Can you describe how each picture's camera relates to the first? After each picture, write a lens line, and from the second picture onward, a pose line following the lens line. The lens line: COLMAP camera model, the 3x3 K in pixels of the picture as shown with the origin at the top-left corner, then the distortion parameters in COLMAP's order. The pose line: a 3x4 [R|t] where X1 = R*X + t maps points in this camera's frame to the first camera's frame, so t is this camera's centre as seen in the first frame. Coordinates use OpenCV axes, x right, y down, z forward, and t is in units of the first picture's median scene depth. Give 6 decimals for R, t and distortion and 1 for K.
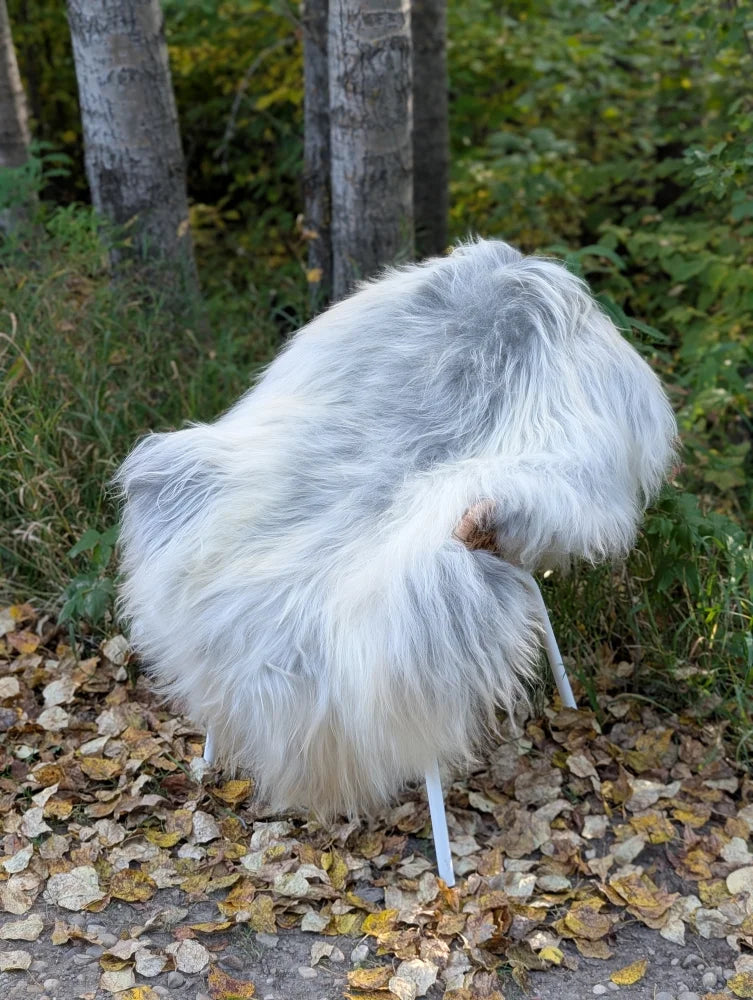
lens RADIAL K [[1439.0, 0, 369.9], [0, 1439.0, 503.3], [0, 0, 1]] dist [0.198064, -0.876590]
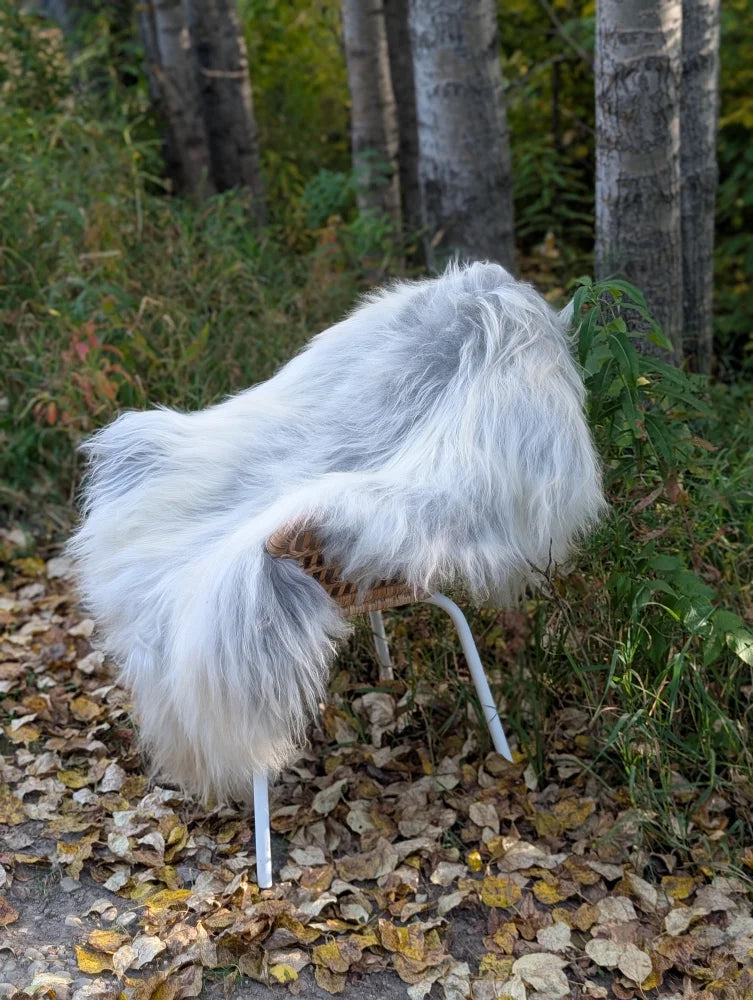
lens RADIAL K [[1447.5, 0, 360.3], [0, 1447.5, 496.5], [0, 0, 1]] dist [0.160700, -0.645314]
pose [[0.890455, 0.151686, -0.429048, 0.459904], [-0.158787, 0.987122, 0.019438, -0.032274], [0.426470, 0.050819, 0.903073, 0.087350]]
